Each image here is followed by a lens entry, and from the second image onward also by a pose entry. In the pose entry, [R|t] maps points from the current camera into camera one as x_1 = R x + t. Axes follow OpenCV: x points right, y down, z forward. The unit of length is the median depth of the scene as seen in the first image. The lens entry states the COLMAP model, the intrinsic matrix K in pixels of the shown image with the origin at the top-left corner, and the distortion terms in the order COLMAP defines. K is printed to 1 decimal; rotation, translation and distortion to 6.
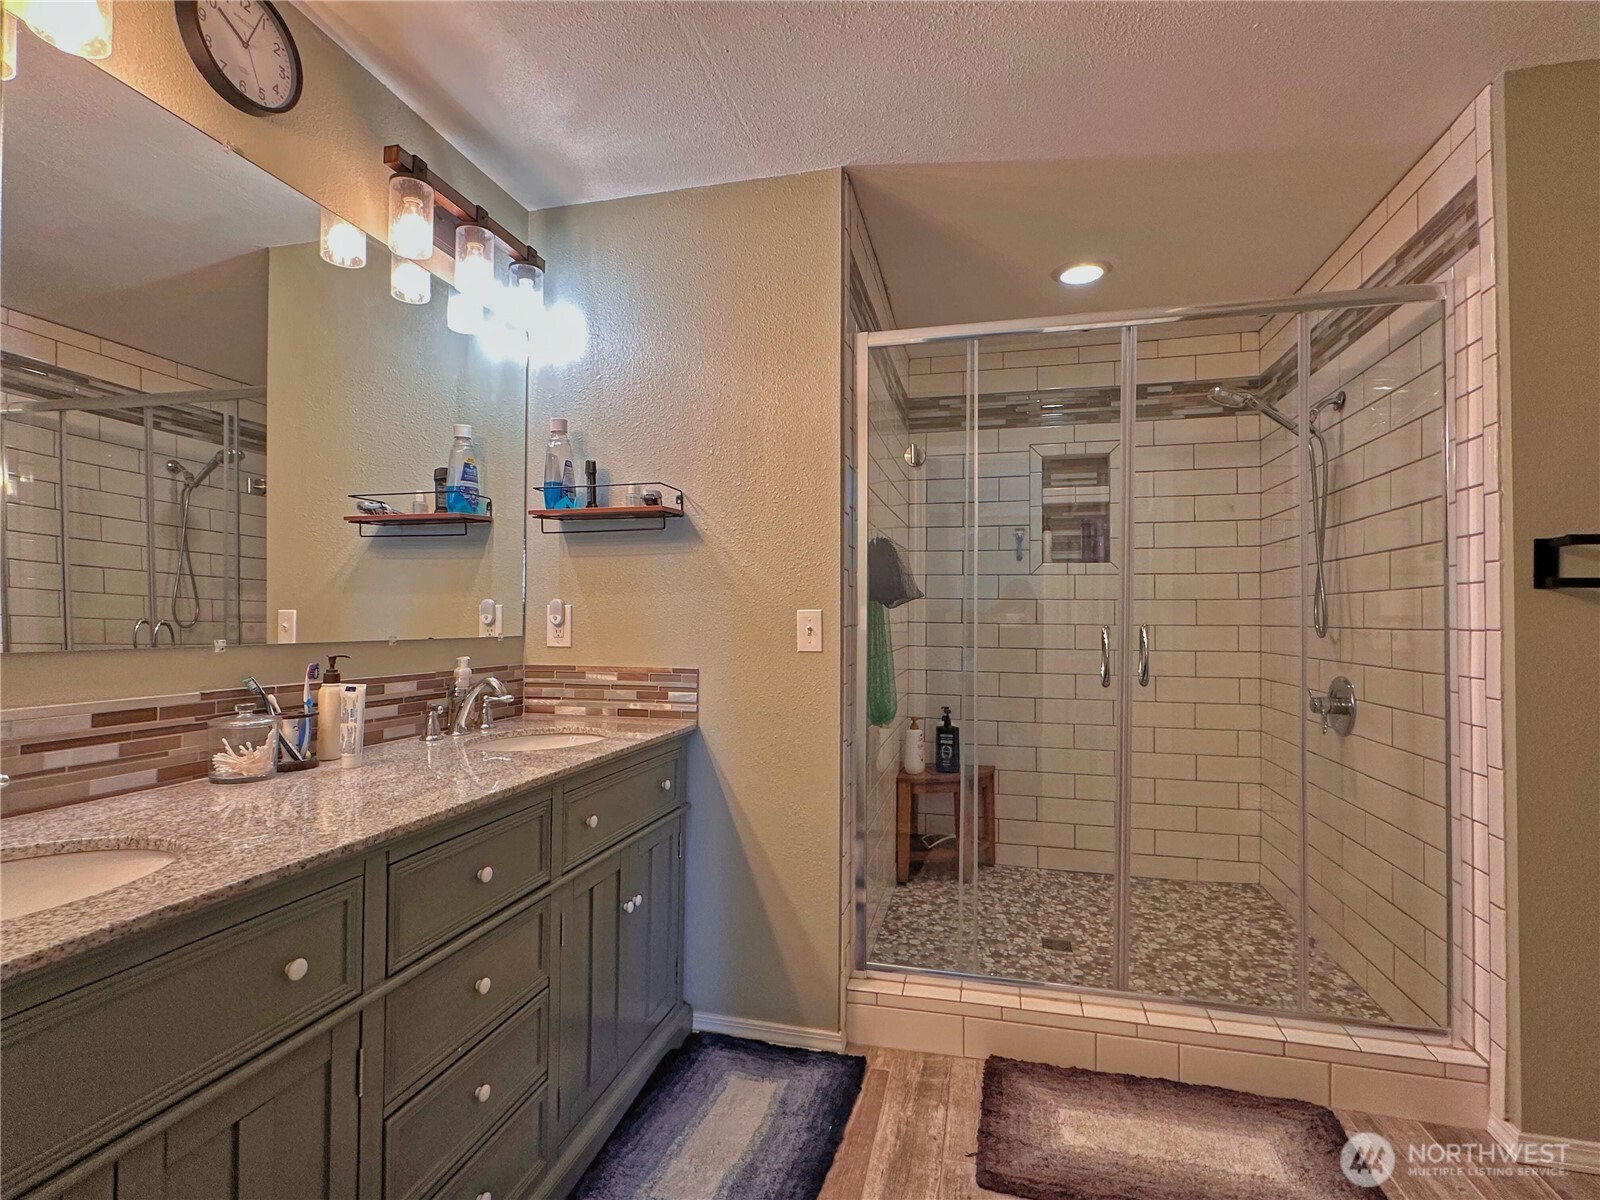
lens RADIAL K [[778.0, 0, 803.4], [0, 778.0, 605.2], [0, 0, 1]] dist [-0.001503, 0.000086]
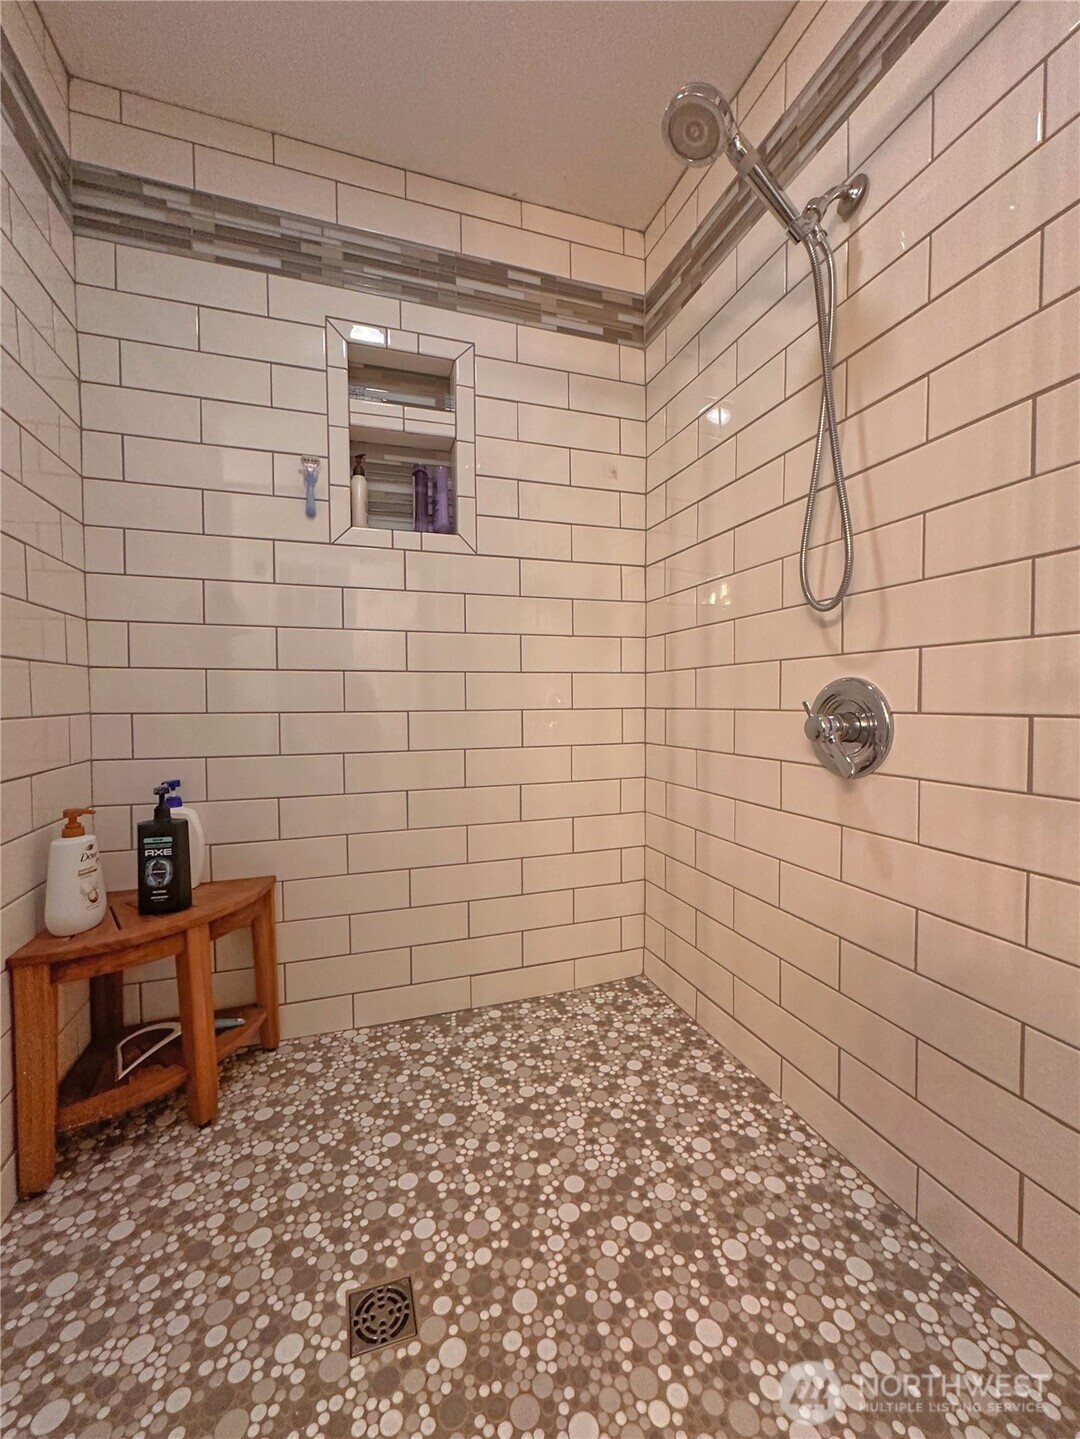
lens RADIAL K [[579.3, 0, 540.6], [0, 579.3, 717.8], [0, 0, 1]] dist [0.000379, 0.000121]
pose [[0.839783, -0.029092, 0.542142, 0.205516], [0.004910, 0.998929, 0.045999, 0.080658], [-0.542900, -0.035968, 0.839027, 0.607058]]
